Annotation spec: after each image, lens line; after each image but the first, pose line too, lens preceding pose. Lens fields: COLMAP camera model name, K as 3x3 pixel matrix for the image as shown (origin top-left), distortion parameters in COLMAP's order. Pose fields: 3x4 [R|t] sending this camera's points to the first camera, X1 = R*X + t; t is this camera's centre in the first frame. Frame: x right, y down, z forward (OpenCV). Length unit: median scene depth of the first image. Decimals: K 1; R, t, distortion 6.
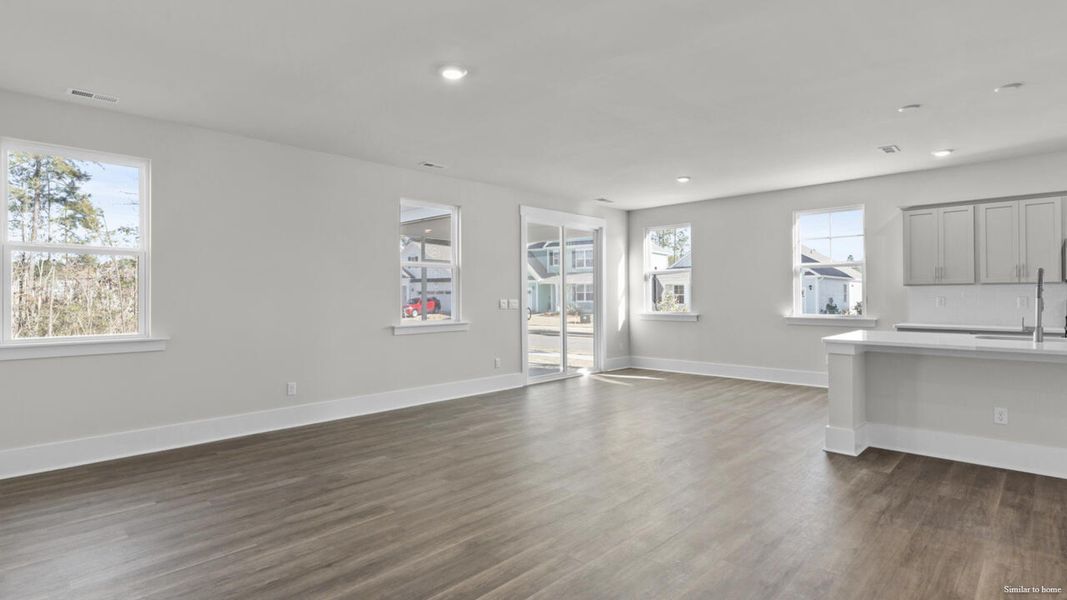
lens RADIAL K [[535.5, 0, 533.2], [0, 535.5, 294.4], [0, 0, 1]] dist [0.004000, 0.000238]
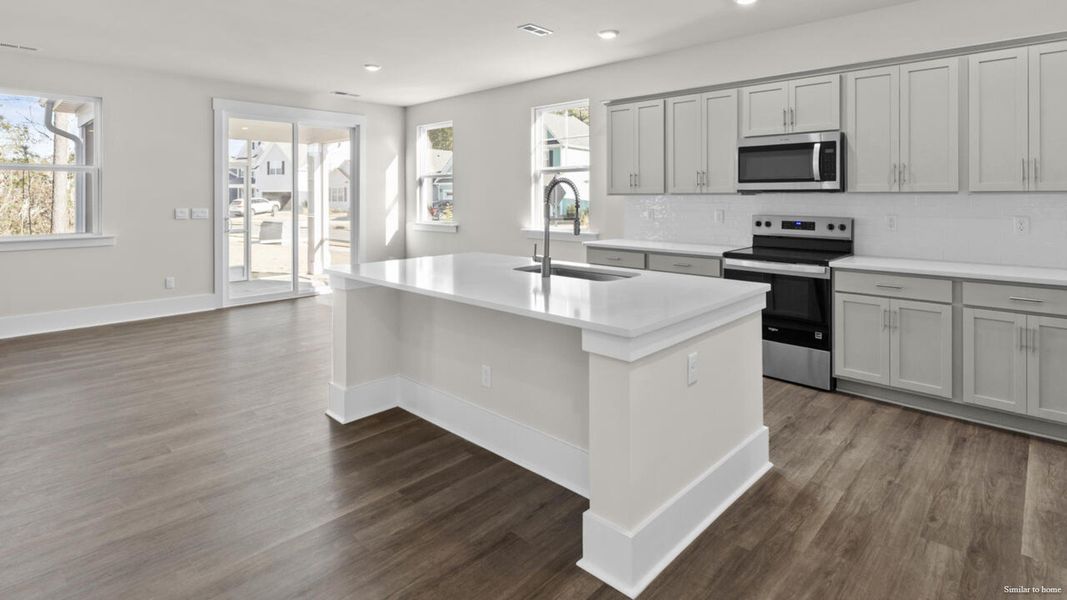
lens RADIAL K [[542.1, 0, 536.4], [0, 542.1, 192.5], [0, 0, 1]] dist [0.001973, 0.000123]
pose [[0.999977, 0.003940, 0.005491, 0.438802], [-0.003914, 0.999982, -0.004579, -0.011879], [-0.005509, 0.004557, 0.999974, 0.115330]]
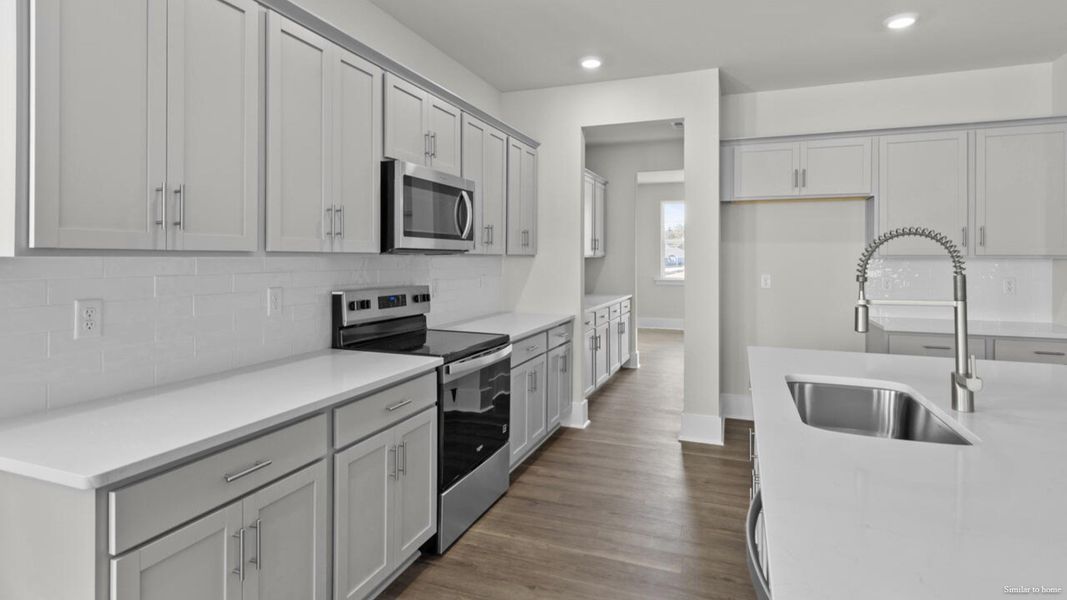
lens RADIAL K [[538.9, 0, 533.6], [0, 538.9, 257.4], [0, 0, 1]] dist [0.002297, 0.000331]
pose [[-0.392703, 0.004486, 0.919654, 0.329741], [0.000473, 0.999989, -0.004676, -0.010875], [-0.919665, -0.001402, -0.392701, 0.691006]]
